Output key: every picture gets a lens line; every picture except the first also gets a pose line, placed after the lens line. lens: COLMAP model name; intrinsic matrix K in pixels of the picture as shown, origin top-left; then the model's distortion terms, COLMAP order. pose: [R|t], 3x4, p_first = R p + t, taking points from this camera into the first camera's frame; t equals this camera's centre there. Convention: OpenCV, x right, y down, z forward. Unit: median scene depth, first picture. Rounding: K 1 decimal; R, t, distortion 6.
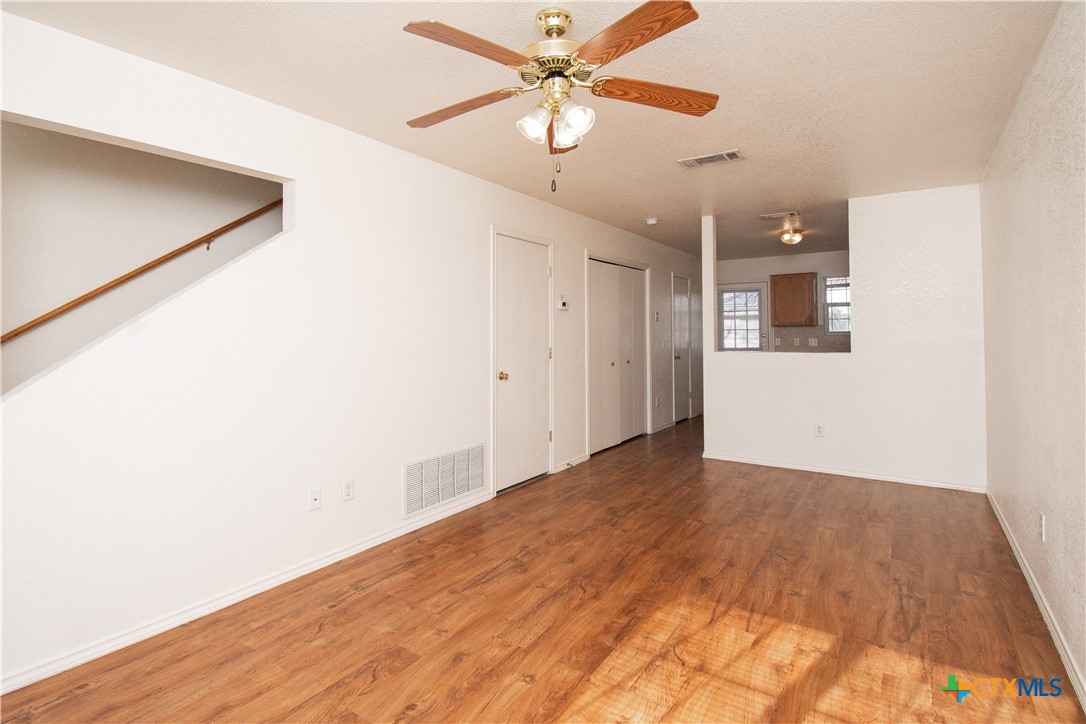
lens RADIAL K [[533.1, 0, 541.9], [0, 533.1, 334.6], [0, 0, 1]] dist [0.006846, -0.020408]
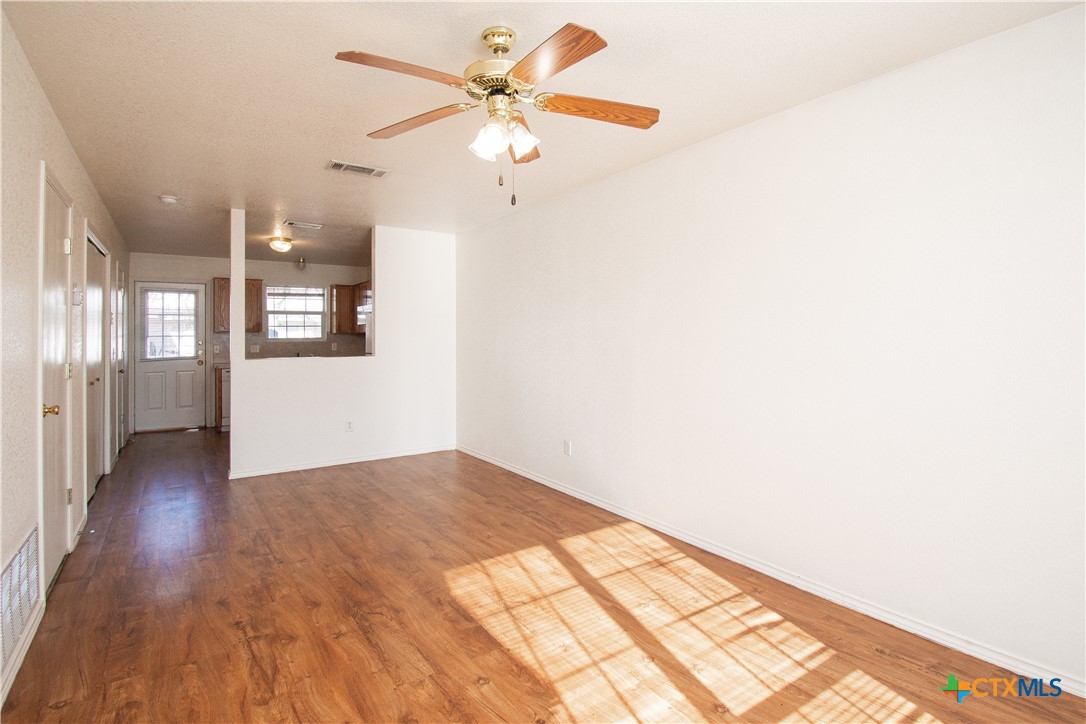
lens RADIAL K [[533.1, 0, 541.9], [0, 533.1, 334.6], [0, 0, 1]] dist [0.006846, -0.020408]
pose [[0.363493, 0.004775, 0.931585, -0.659330], [0.008101, 0.999933, -0.008286, 0.001232], [-0.931562, 0.010559, 0.363430, 0.373488]]
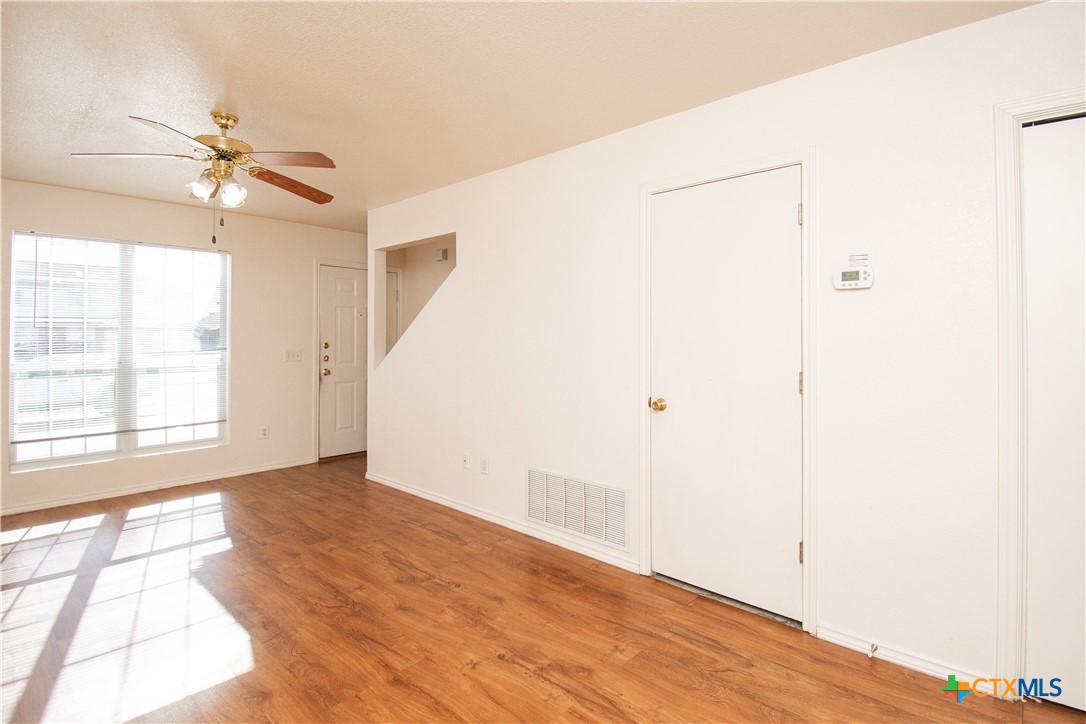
lens RADIAL K [[533.1, 0, 541.9], [0, 533.1, 334.6], [0, 0, 1]] dist [0.006846, -0.020408]
pose [[-0.144982, -0.000894, -0.989434, 0.931259], [-0.008189, 0.999966, 0.000296, -0.013564], [0.989400, 0.008146, -0.144985, 1.446981]]
